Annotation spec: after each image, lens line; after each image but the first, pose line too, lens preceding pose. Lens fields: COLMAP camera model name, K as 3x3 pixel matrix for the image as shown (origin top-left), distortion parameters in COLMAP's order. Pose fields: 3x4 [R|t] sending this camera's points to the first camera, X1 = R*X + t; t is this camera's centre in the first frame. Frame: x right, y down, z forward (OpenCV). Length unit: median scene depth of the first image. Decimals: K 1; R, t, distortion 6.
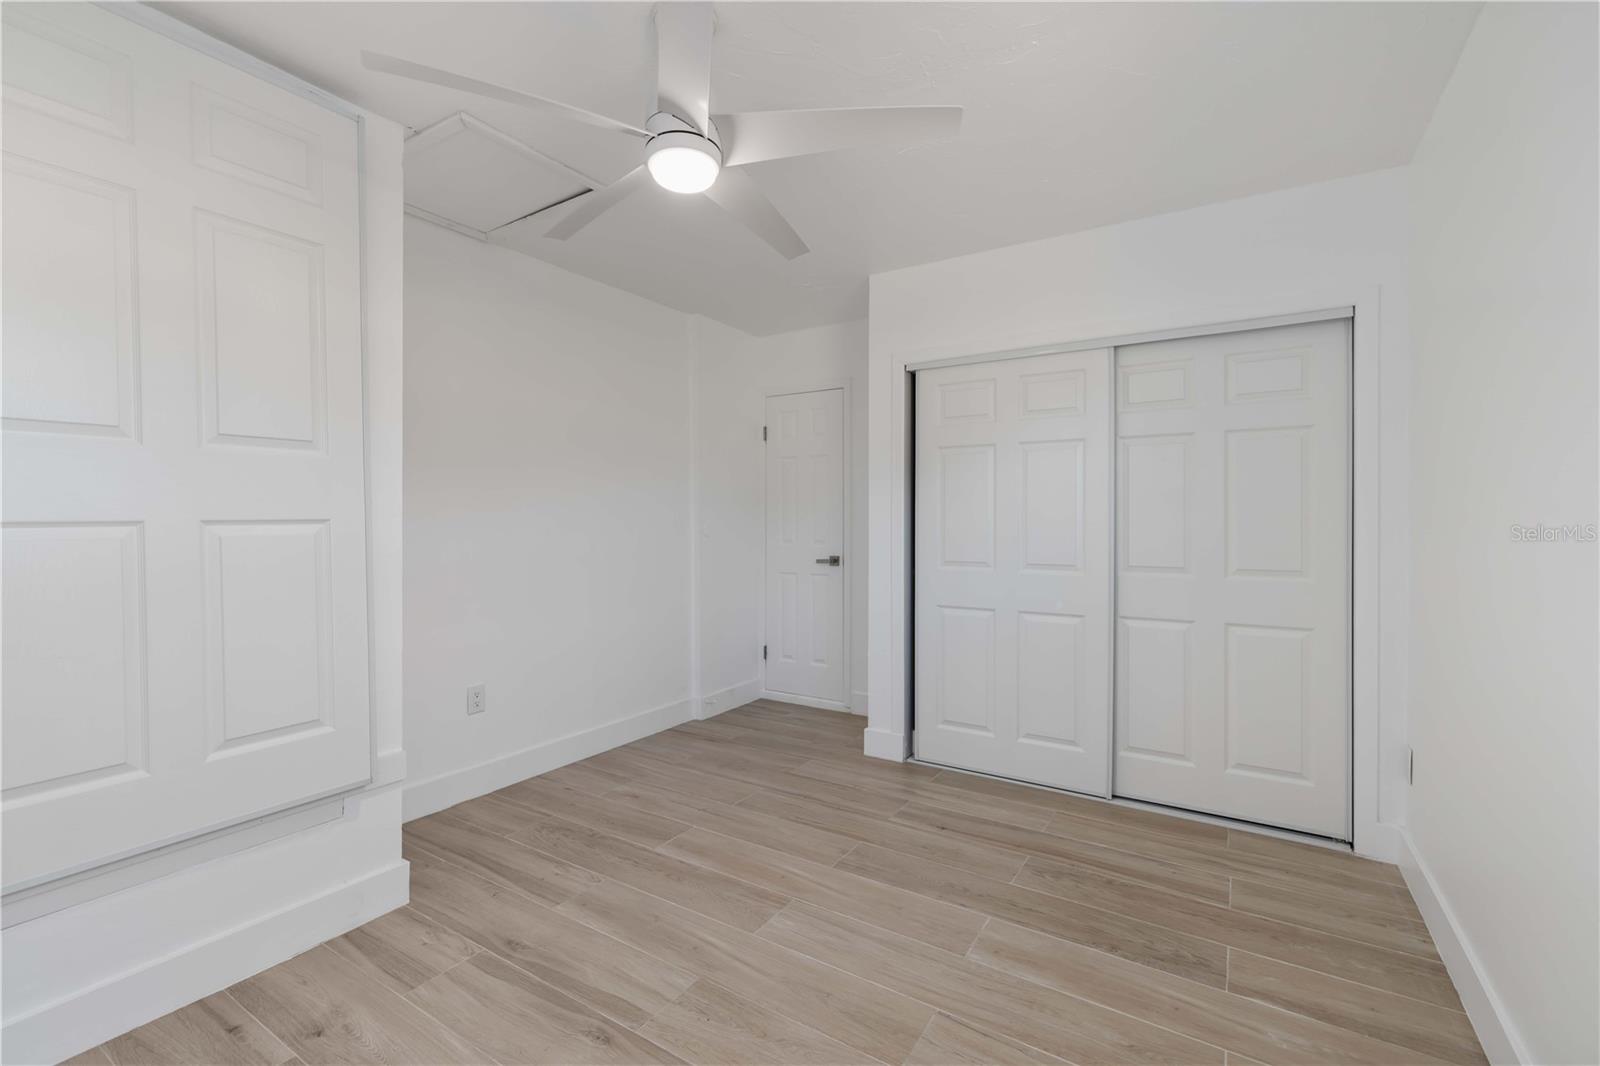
lens RADIAL K [[693.4, 0, 800.6], [0, 693.4, 526.2], [0, 0, 1]] dist [-0.001858, 0.001112]
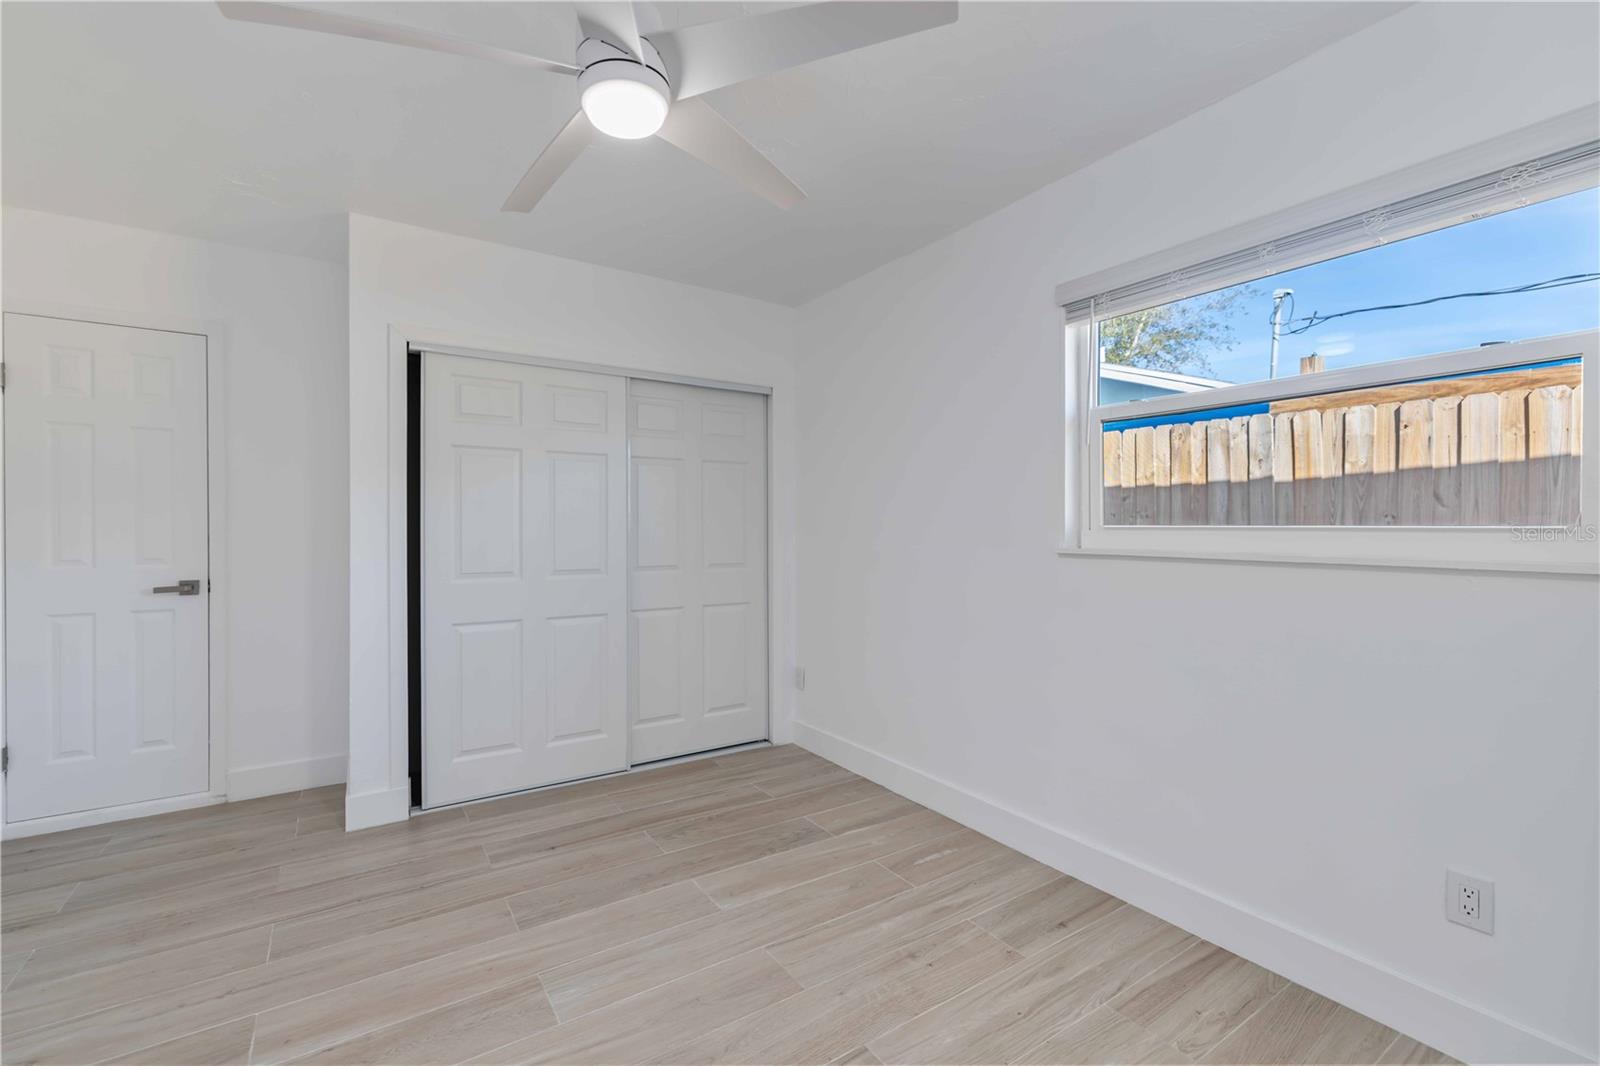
lens RADIAL K [[693.4, 0, 800.9], [0, 693.4, 533.9], [0, 0, 1]] dist [-0.001858, 0.001112]
pose [[0.407504, -0.008793, 0.913161, -0.533739], [0.007952, 0.999950, 0.006080, -0.003470], [-0.913169, 0.004784, 0.407553, 0.294831]]
